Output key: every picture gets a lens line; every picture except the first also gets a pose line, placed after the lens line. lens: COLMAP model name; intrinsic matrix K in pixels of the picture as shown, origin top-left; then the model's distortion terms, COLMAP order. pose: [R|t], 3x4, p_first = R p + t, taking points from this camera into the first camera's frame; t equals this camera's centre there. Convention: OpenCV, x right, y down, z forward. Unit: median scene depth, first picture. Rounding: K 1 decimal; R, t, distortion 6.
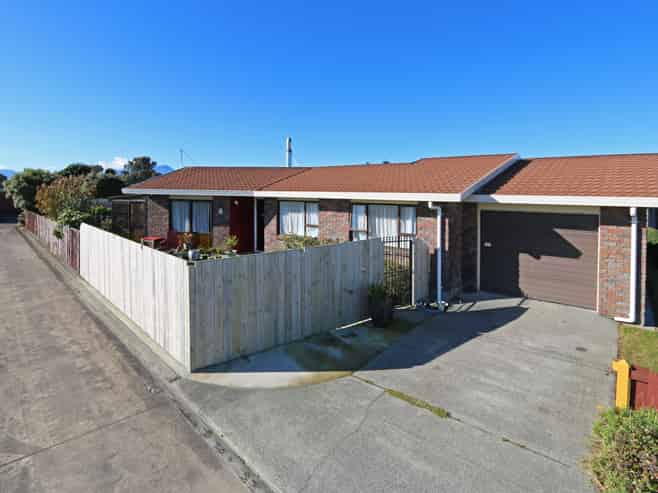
lens RADIAL K [[437.1, 0, 291.6], [0, 437.1, 218.2], [0, 0, 1]] dist [-0.008890, -0.003162]
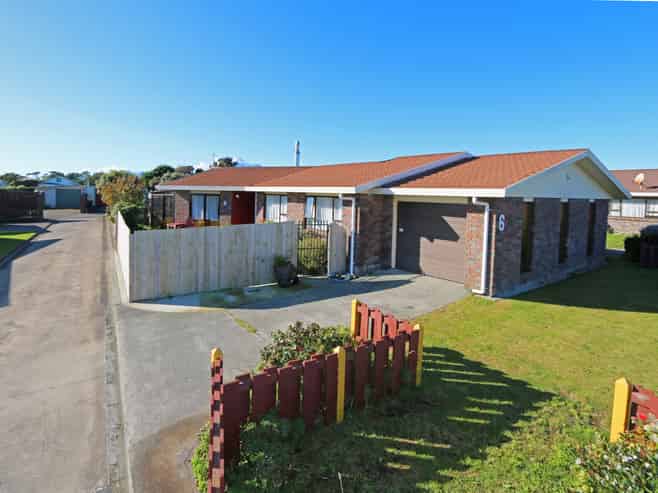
lens RADIAL K [[437.1, 0, 290.4], [0, 437.1, 218.7], [0, 0, 1]] dist [-0.008890, -0.003162]
pose [[0.969876, 0.012742, -0.243266, 0.420923], [-0.011051, 0.999904, 0.008316, 0.021716], [0.243348, -0.005377, 0.969924, -0.222816]]
